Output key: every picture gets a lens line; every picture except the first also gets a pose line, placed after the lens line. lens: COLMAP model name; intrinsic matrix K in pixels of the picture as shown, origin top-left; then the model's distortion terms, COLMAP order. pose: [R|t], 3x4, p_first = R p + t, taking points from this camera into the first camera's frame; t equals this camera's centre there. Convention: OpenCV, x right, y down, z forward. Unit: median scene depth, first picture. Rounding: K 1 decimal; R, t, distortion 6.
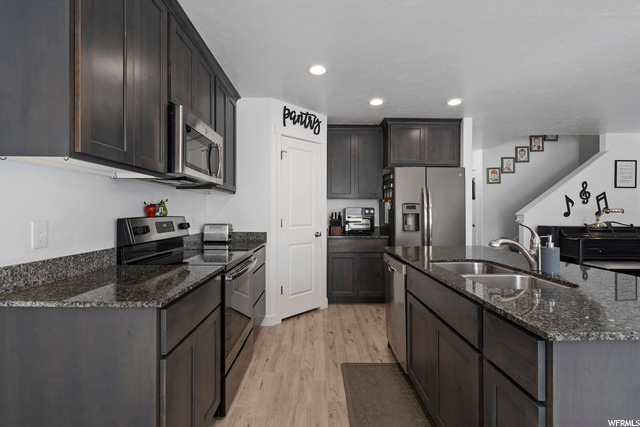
lens RADIAL K [[290.0, 0, 320.0], [0, 290.0, 213.5], [0, 0, 1]] dist [-0.002933, 0.000383]
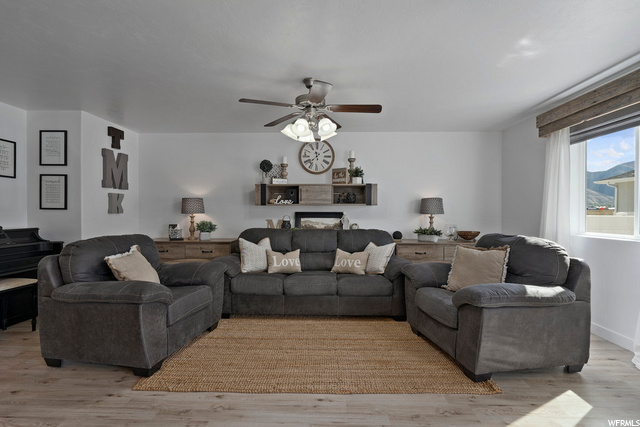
lens RADIAL K [[290.0, 0, 320.0], [0, 290.0, 213.5], [0, 0, 1]] dist [-0.002933, 0.000383]
pose [[0.042832, -0.006951, 0.999058, 0.439494], [0.001562, 0.999975, 0.006891, 0.000963], [-0.999081, 0.001265, 0.042842, 0.198705]]
